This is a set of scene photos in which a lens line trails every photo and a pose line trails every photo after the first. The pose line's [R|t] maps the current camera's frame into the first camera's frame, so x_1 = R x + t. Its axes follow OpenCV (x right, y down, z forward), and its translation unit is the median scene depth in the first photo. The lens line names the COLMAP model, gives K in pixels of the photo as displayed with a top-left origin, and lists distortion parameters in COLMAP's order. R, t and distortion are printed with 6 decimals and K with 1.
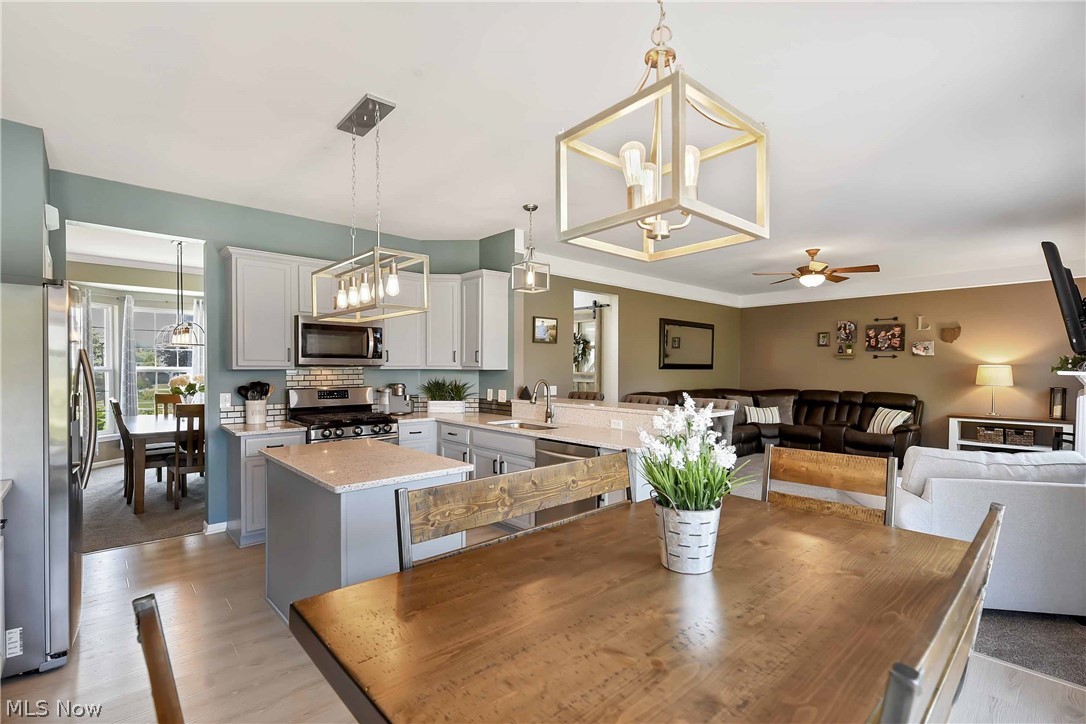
lens RADIAL K [[488.5, 0, 547.2], [0, 488.5, 367.5], [0, 0, 1]] dist [-0.003366, -0.001120]
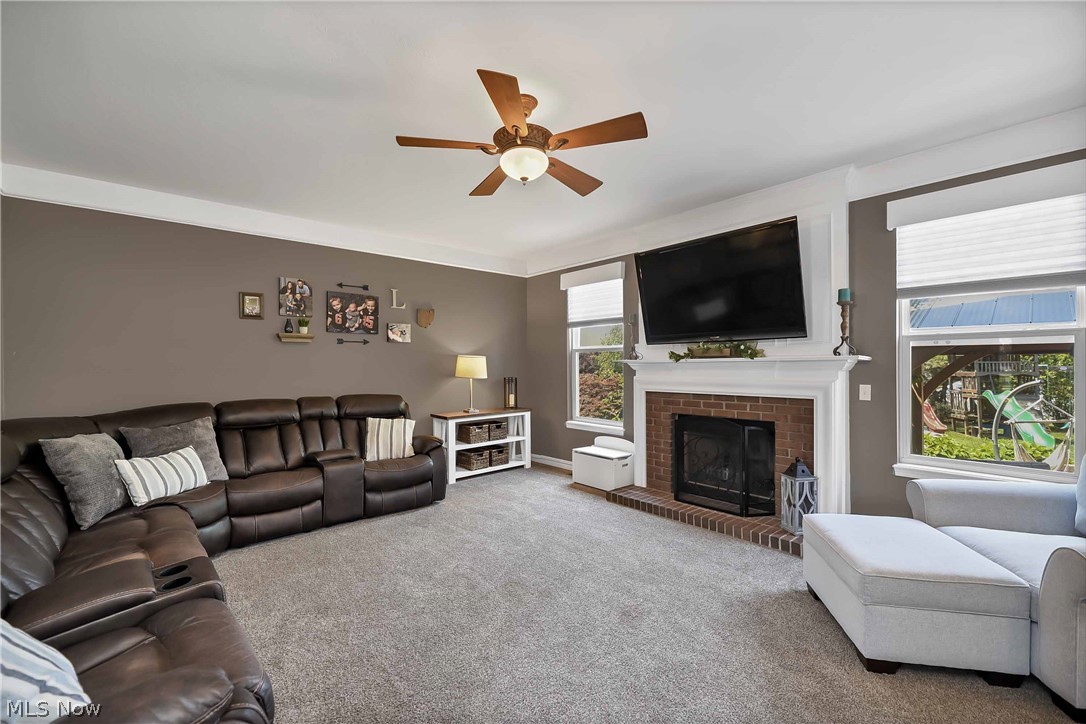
lens RADIAL K [[446.1, 0, 547.2], [0, 446.1, 363.0], [0, 0, 1]] dist [-0.003306, 0.000438]
pose [[0.016250, -0.002818, 0.999864, 0.118882], [0.006272, 0.999977, 0.002717, 0.010160], [-0.999848, 0.006227, 0.016268, 1.039724]]
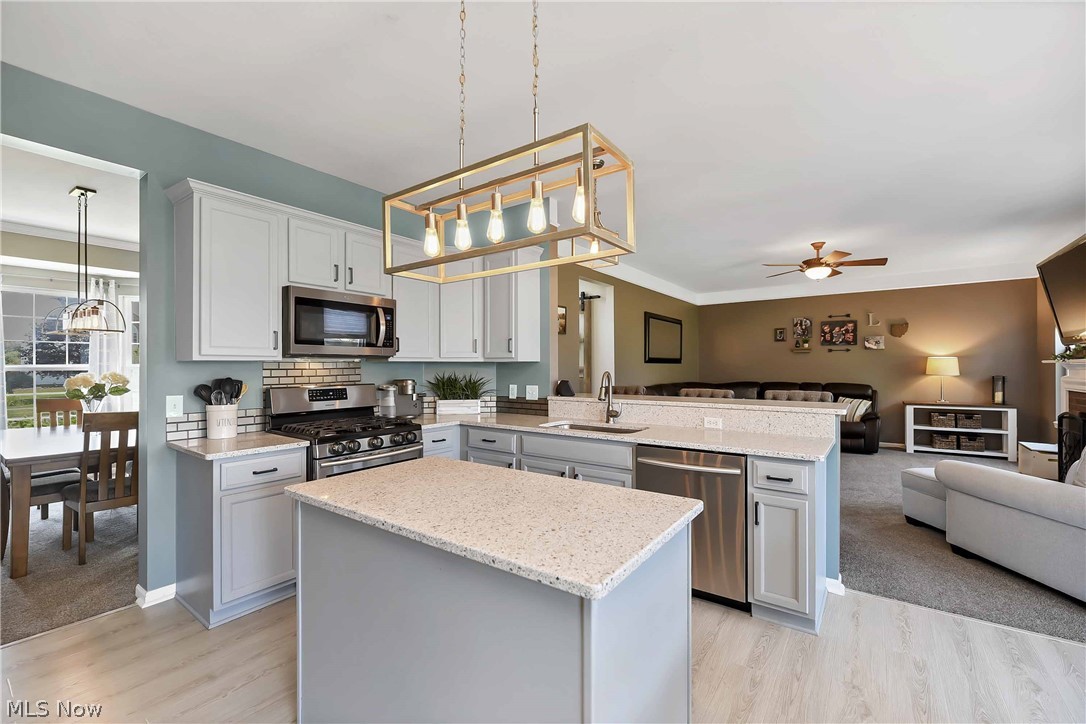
lens RADIAL K [[446.1, 0, 544.1], [0, 446.1, 359.9], [0, 0, 1]] dist [-0.003306, 0.000438]
pose [[0.981261, -0.004730, 0.192625, -0.208093], [0.007618, 0.999869, -0.014256, 0.011692], [-0.192532, 0.015456, 0.981169, 0.218023]]
